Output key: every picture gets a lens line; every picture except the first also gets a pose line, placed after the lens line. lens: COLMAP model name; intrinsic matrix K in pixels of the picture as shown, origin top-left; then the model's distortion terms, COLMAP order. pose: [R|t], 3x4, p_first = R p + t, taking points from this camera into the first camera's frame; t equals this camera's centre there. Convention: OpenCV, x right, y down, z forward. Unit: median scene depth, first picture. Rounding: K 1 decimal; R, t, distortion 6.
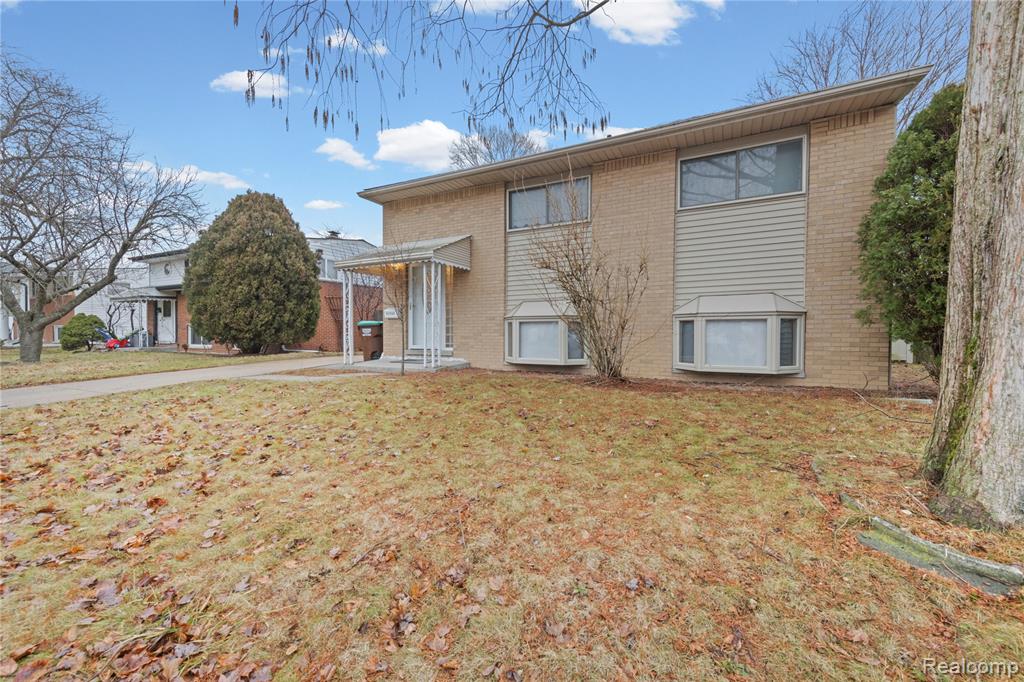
lens RADIAL K [[406.2, 0, 520.1], [0, 406.2, 341.9], [0, 0, 1]] dist [0.009636, -0.000296]
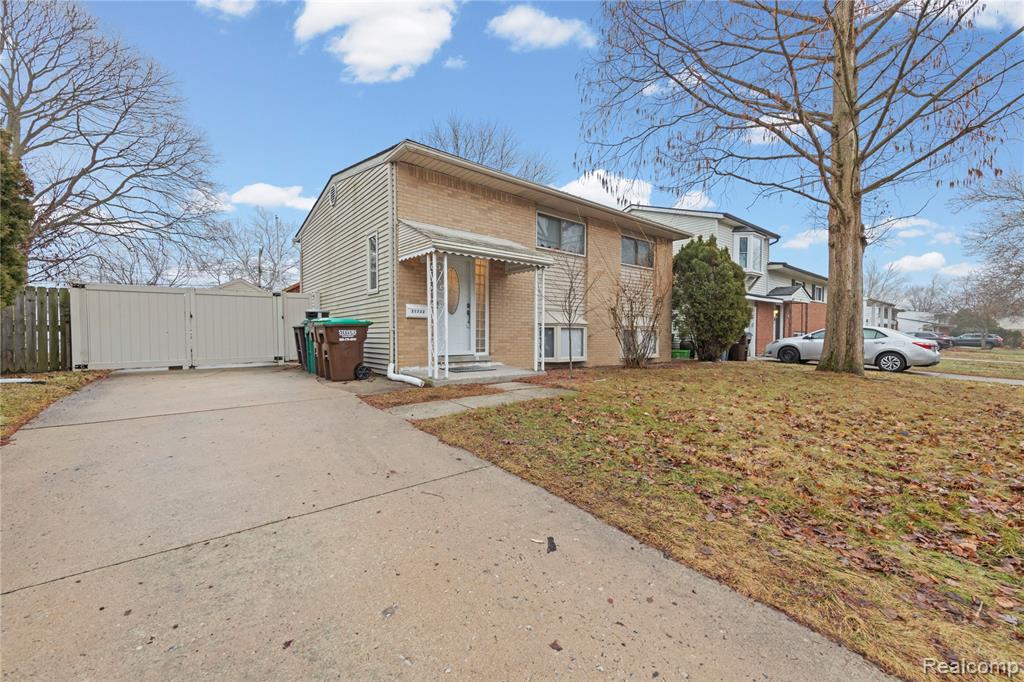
lens RADIAL K [[406.2, 0, 515.9], [0, 406.2, 345.8], [0, 0, 1]] dist [0.009636, -0.000296]
pose [[0.408527, -0.020383, 0.912518, -0.748502], [0.014624, 0.999768, 0.015784, -0.010997], [-0.912629, 0.006896, 0.408731, 0.405601]]
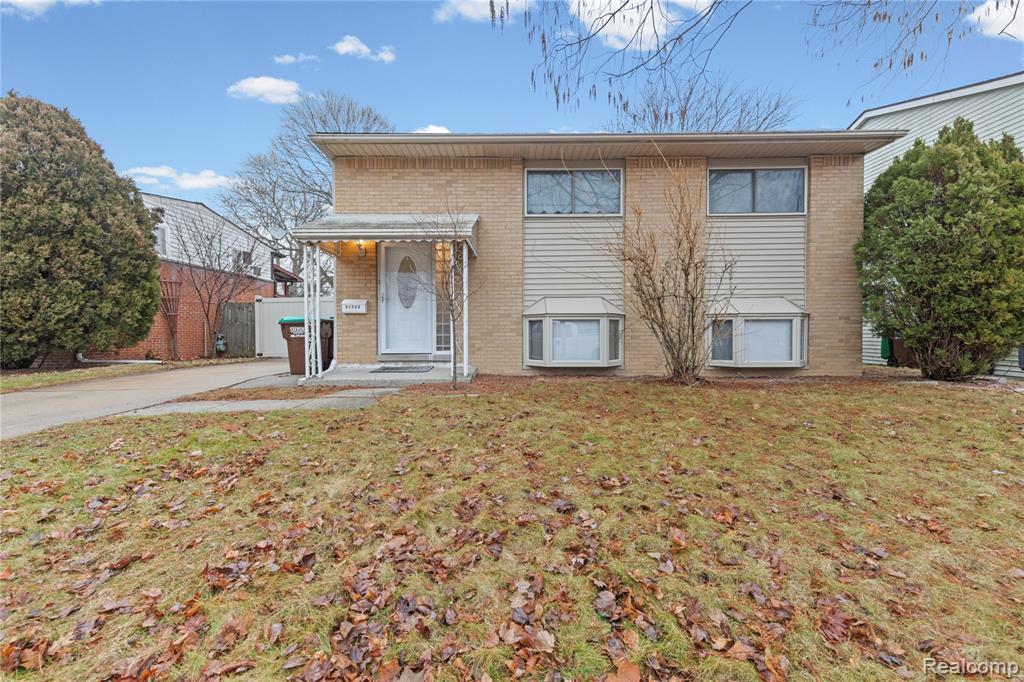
lens RADIAL K [[406.2, 0, 515.9], [0, 406.2, 337.2], [0, 0, 1]] dist [0.009636, -0.000296]
pose [[0.894930, -0.008853, 0.446118, -0.302626], [0.012741, 0.999902, -0.005717, -0.004816], [-0.446024, 0.010800, 0.894956, 0.158438]]
